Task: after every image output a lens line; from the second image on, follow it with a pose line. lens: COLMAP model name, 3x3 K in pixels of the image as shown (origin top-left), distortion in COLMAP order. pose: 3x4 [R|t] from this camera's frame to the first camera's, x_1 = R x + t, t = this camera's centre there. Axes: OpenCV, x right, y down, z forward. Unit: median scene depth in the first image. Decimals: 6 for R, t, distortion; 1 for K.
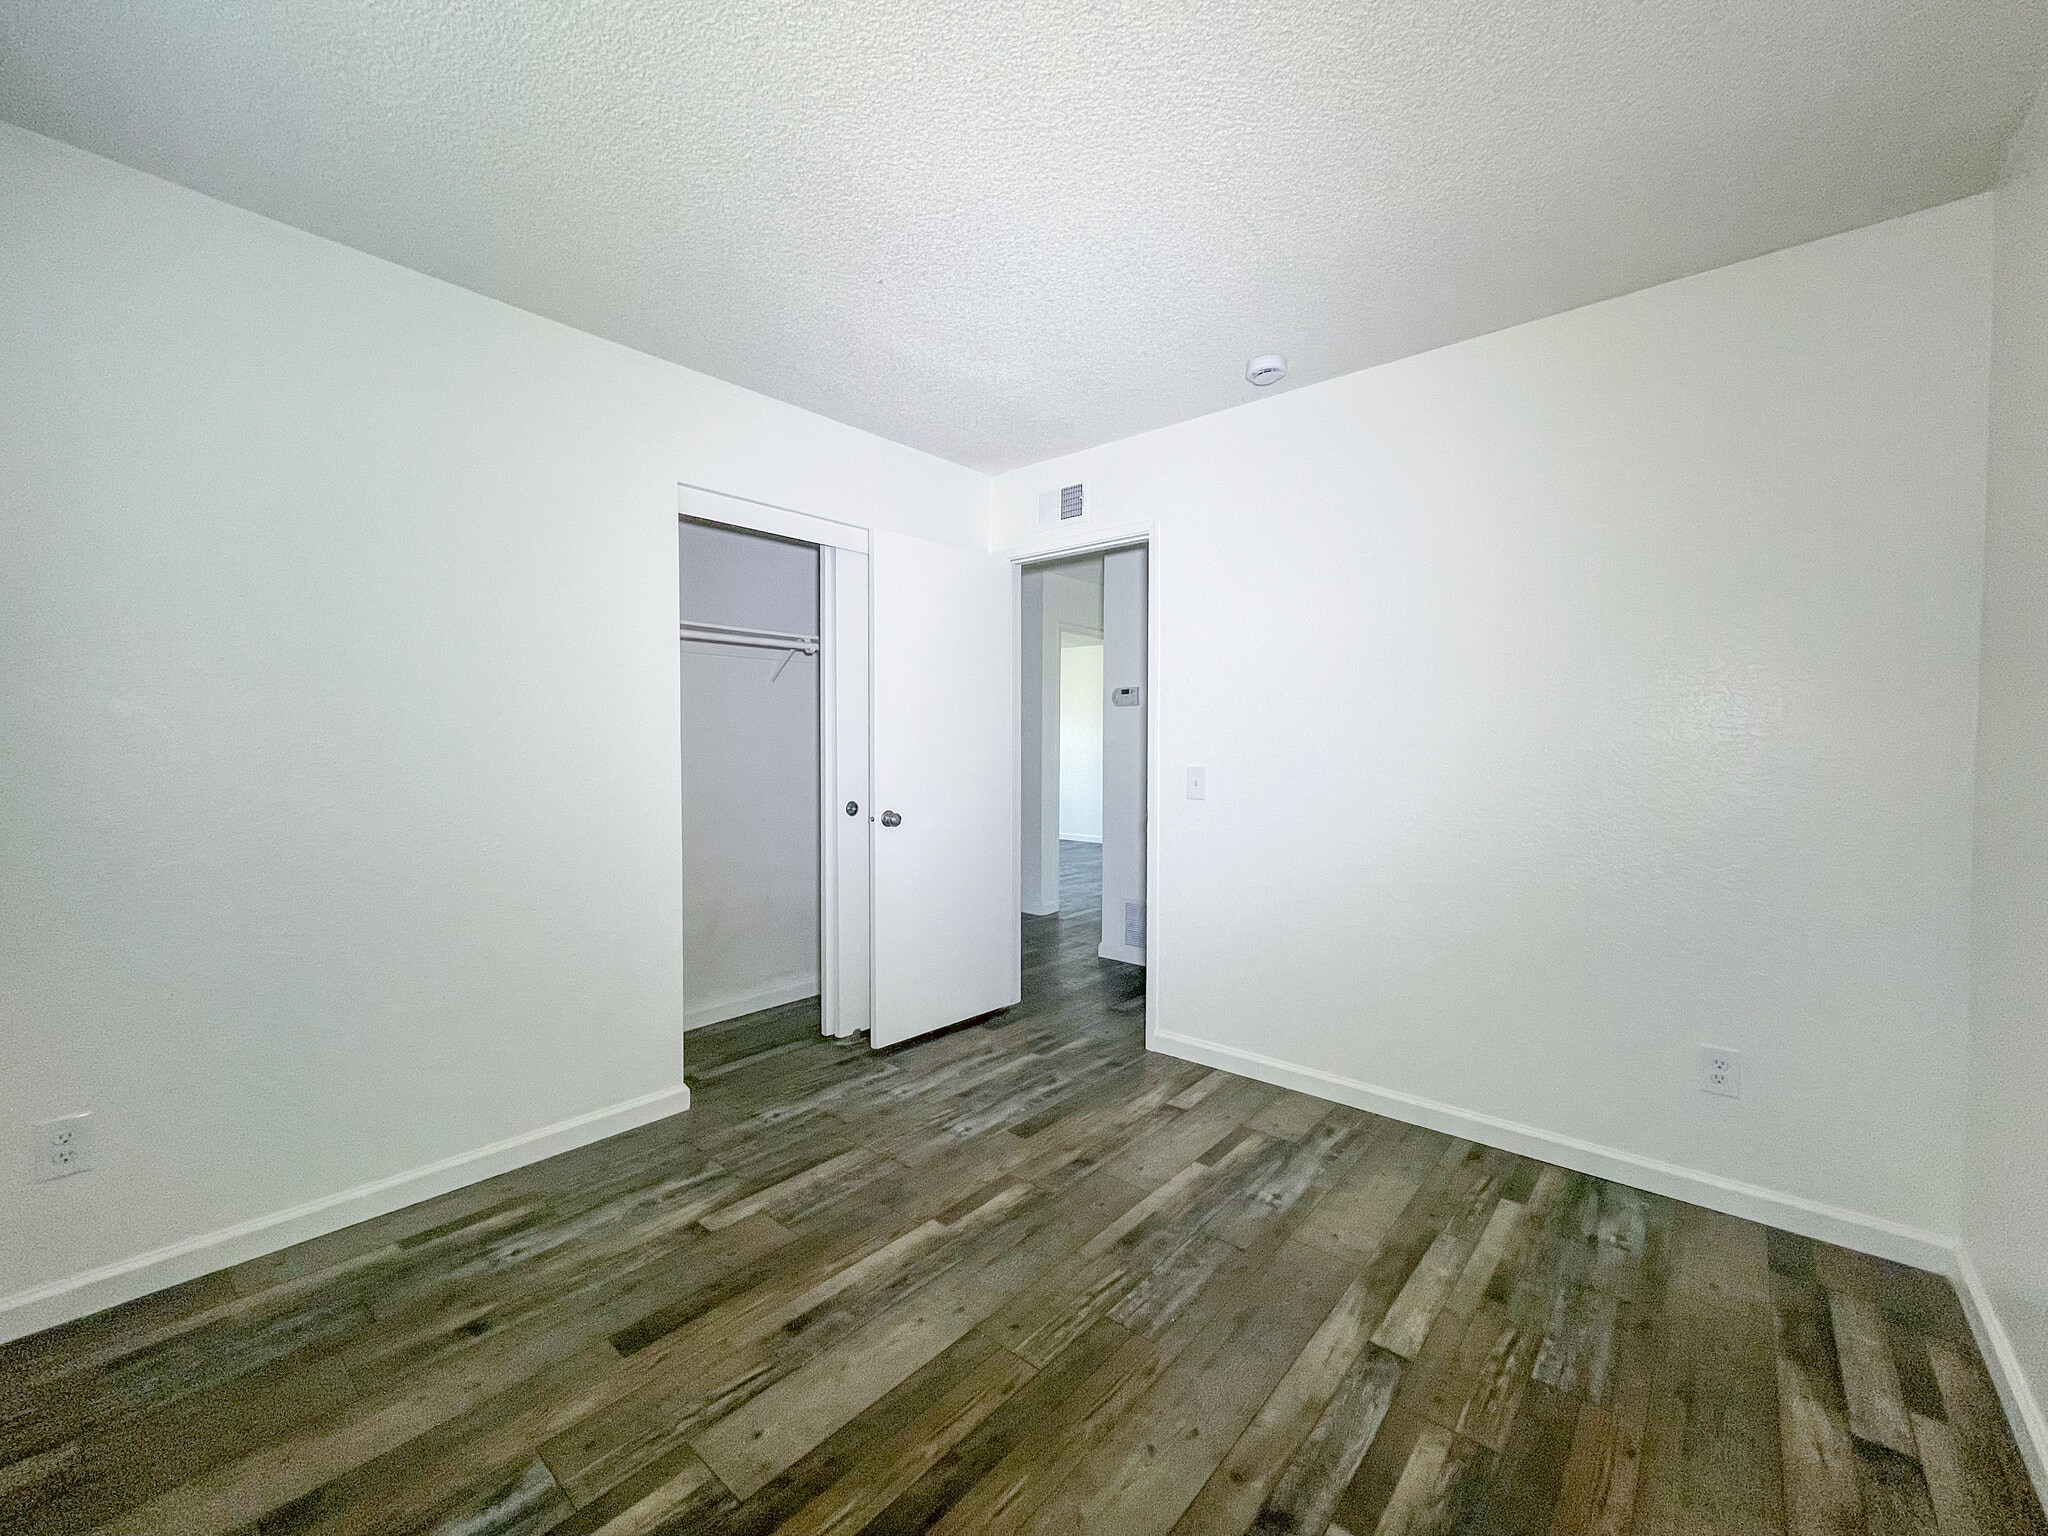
lens RADIAL K [[828.1, 0, 1022.3], [0, 828.1, 765.7], [0, 0, 1]] dist [-0.003043, -0.000123]
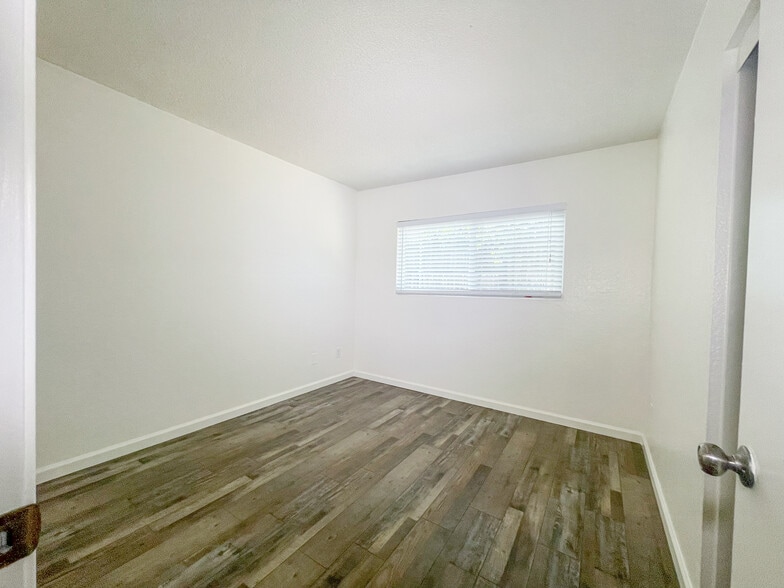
lens RADIAL K [[317.0, 0, 391.3], [0, 317.0, 293.1], [0, 0, 1]] dist [-0.003043, -0.000123]
pose [[-0.990654, -0.029360, -0.133198, 0.079383], [-0.035368, 0.998450, 0.042964, -0.044264], [0.131730, 0.047273, -0.990158, 1.877658]]
